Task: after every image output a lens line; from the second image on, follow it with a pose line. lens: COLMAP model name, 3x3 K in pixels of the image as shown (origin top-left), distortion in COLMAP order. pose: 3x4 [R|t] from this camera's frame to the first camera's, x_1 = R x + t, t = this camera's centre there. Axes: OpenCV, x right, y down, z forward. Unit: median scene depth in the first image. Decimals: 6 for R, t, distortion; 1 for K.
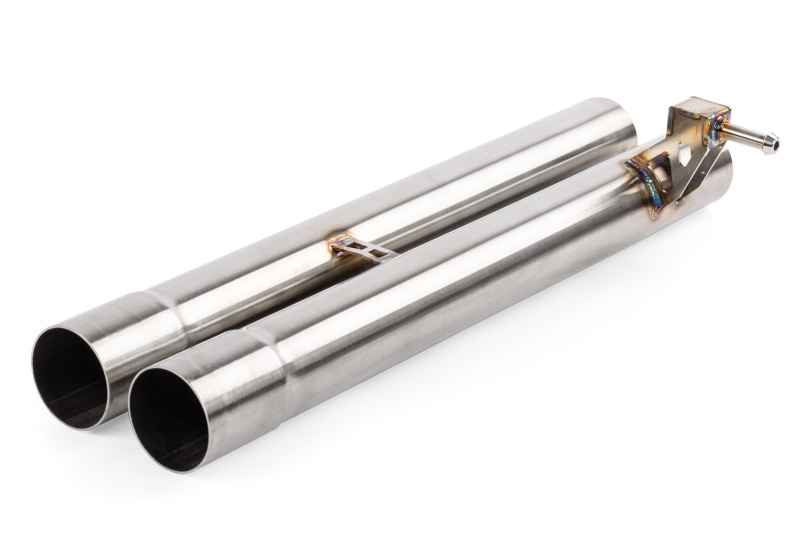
lens RADIAL K [[4614.4, 0, 400.0], [0, 4614.4, 267.0], [0, 0, 1]] dist [0.007344, 1.758479]
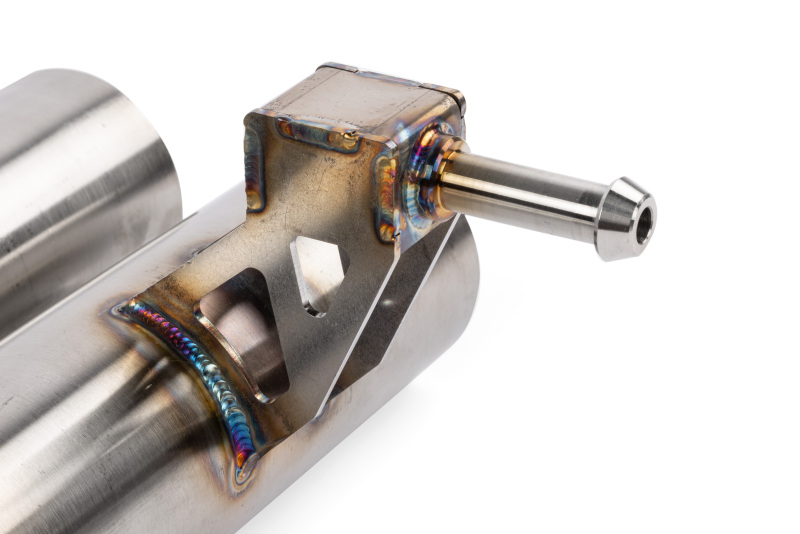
lens RADIAL K [[4614.4, 0, 400.0], [0, 4614.4, 267.0], [0, 0, 1]] dist [0.007344, 1.758479]
pose [[0.992799, -0.099407, 0.066843, 0.047508], [0.097261, 0.994656, 0.034636, -0.033956], [-0.069928, -0.027886, 0.997162, 0.711983]]
